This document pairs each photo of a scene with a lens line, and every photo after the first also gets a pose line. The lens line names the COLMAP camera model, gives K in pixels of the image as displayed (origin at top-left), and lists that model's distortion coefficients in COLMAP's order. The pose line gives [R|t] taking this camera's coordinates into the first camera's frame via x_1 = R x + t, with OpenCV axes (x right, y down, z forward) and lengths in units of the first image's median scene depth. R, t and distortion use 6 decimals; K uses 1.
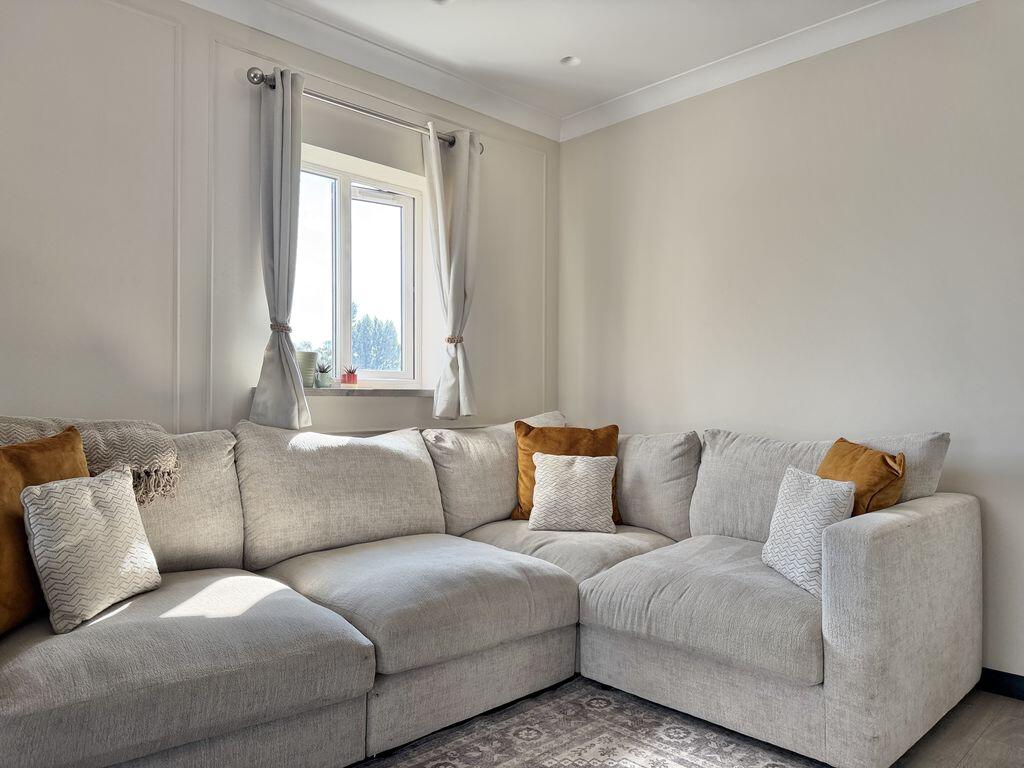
lens RADIAL K [[722.0, 0, 512.0], [0, 722.0, 384.0], [0, 0, 1]] dist [0.002678, -0.003724]
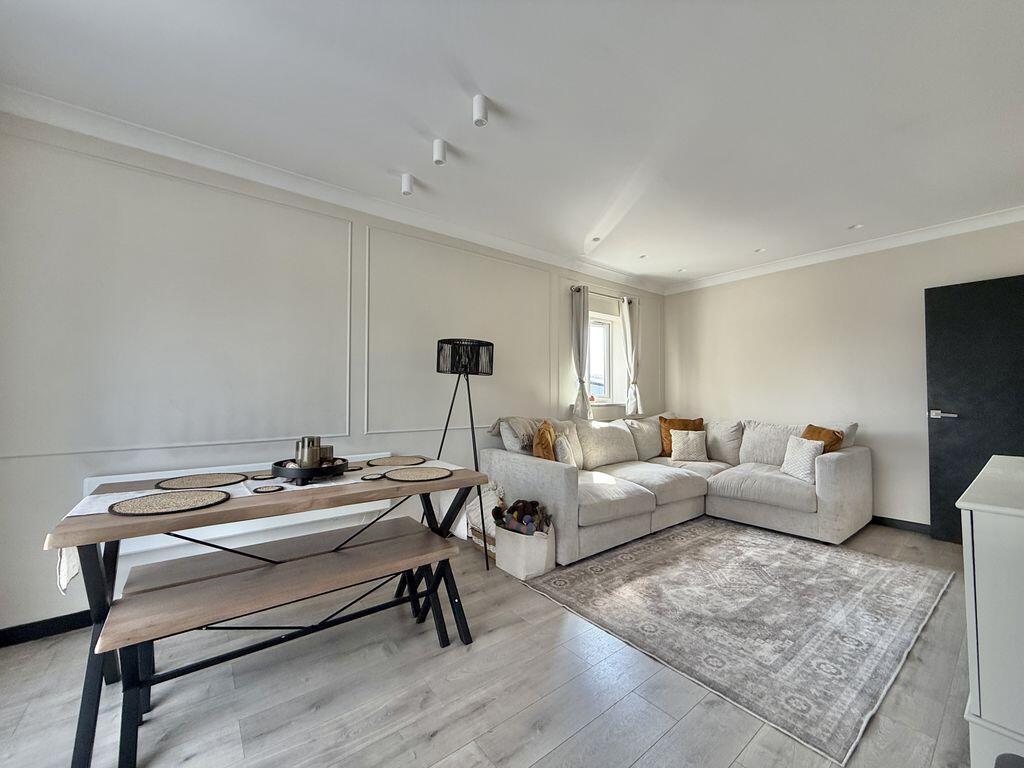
lens RADIAL K [[409.8, 0, 509.4], [0, 409.8, 385.3], [0, 0, 1]] dist [0.000571, 0.000417]
pose [[0.994717, -0.004400, -0.102564, -0.424234], [0.003427, 0.999947, -0.009661, -0.050569], [0.102601, 0.009259, 0.994680, -0.516610]]
